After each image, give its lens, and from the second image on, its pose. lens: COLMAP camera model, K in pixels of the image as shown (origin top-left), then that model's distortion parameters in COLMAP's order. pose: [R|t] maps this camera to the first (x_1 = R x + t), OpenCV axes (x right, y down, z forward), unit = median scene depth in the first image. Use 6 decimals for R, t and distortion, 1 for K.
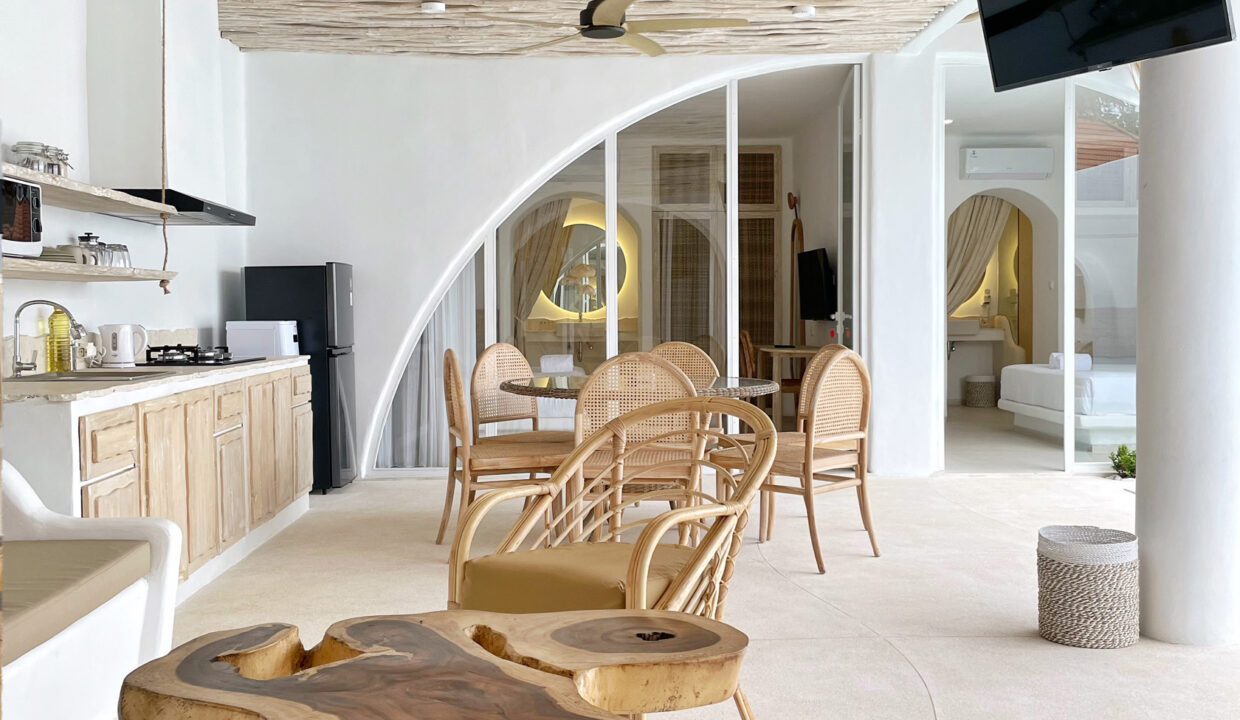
lens RADIAL K [[1258.4, 0, 621.7], [0, 1258.4, 366.8], [0, 0, 1]] dist [-0.002751, 0.000000]
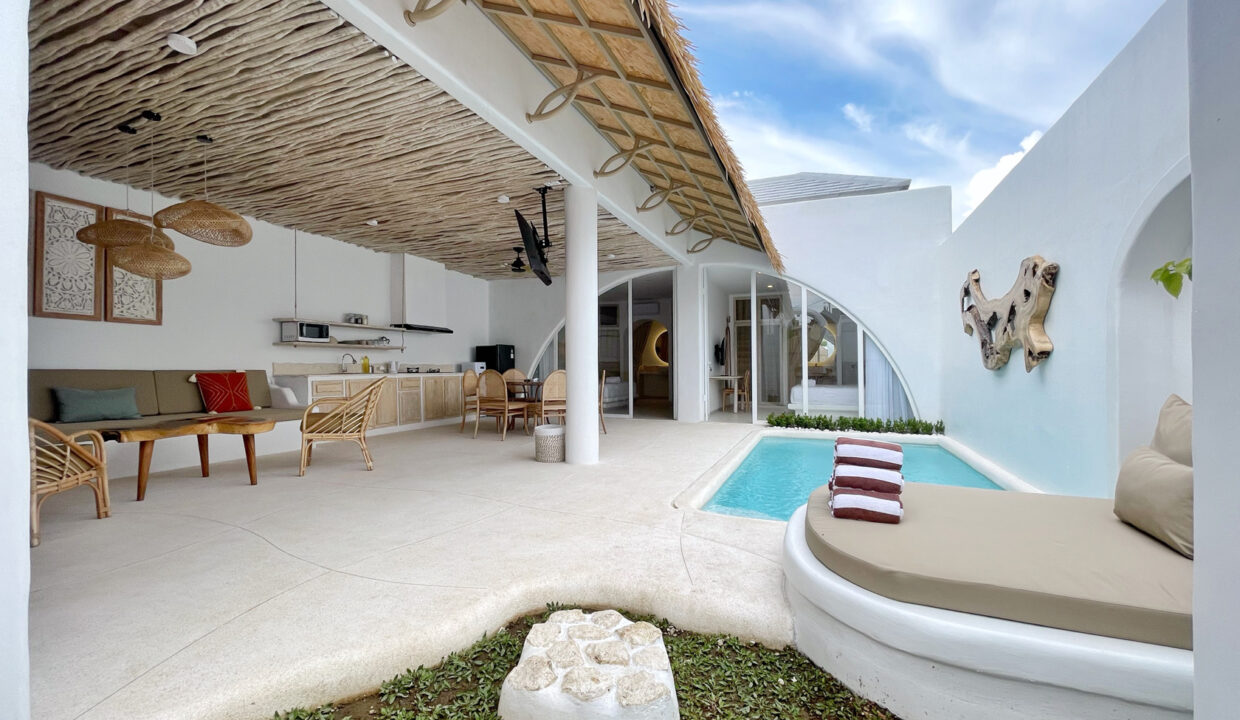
lens RADIAL K [[506.4, 0, 627.1], [0, 506.4, 364.6], [0, 0, 1]] dist [0.000083, -0.000760]
pose [[0.915028, 0.001890, -0.403386, 0.772217], [-0.021688, 0.998773, -0.044516, 0.025032], [0.402807, 0.049482, 0.913946, -0.061027]]
